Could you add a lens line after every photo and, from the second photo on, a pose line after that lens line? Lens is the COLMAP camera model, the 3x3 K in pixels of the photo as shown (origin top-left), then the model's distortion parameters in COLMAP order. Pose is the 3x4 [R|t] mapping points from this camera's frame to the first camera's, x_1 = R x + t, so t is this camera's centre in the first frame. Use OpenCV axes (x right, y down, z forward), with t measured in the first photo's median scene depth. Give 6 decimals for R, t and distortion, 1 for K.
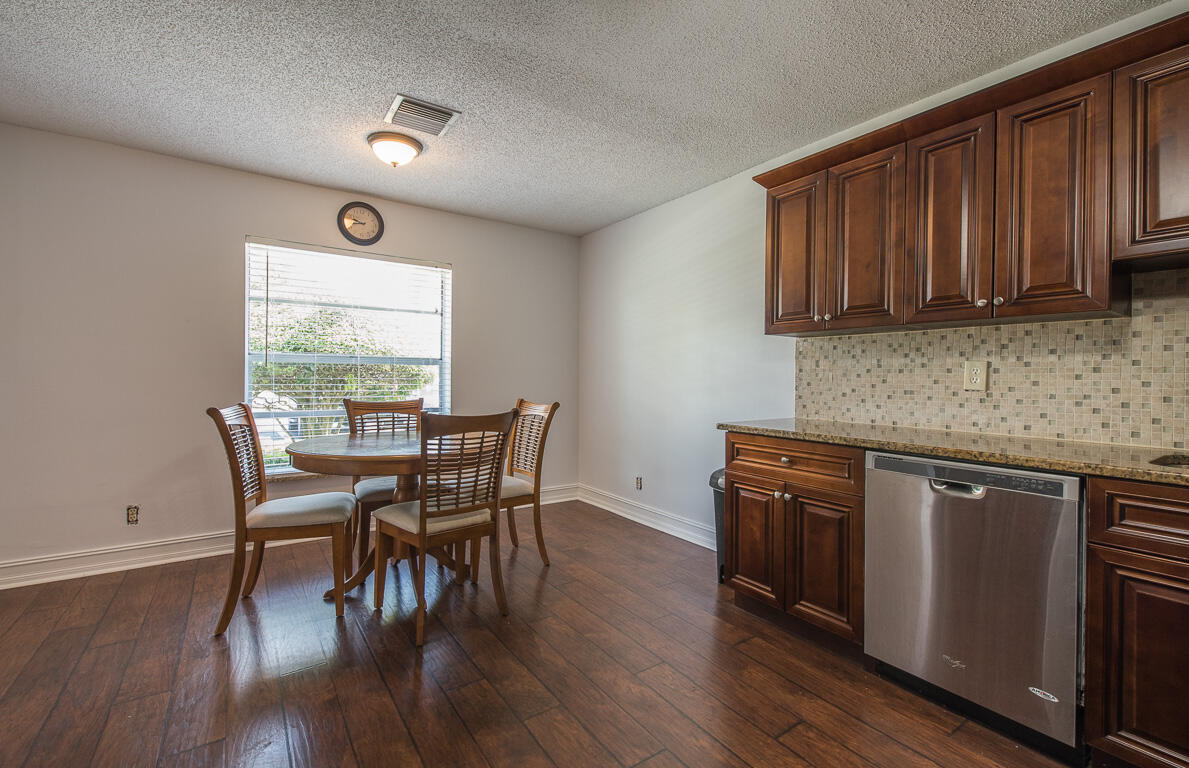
lens RADIAL K [[506.1, 0, 598.0], [0, 506.1, 377.8], [0, 0, 1]] dist [-0.001313, -0.000186]
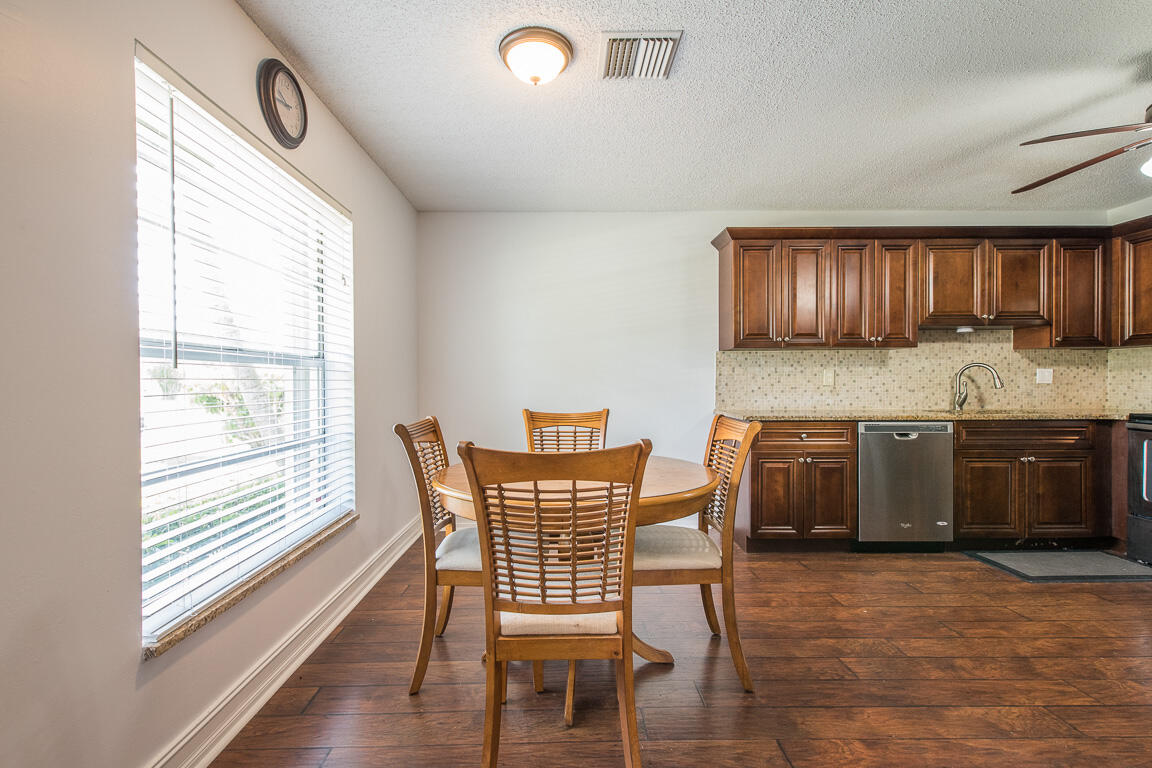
lens RADIAL K [[495.6, 0, 576.0], [0, 495.6, 384.0], [0, 0, 1]] dist [0.023696, -0.009353]
pose [[0.569643, -0.018380, 0.821687, -1.113868], [0.012646, 0.999828, 0.013598, -0.015322], [-0.821795, 0.002645, 0.569777, 0.664929]]
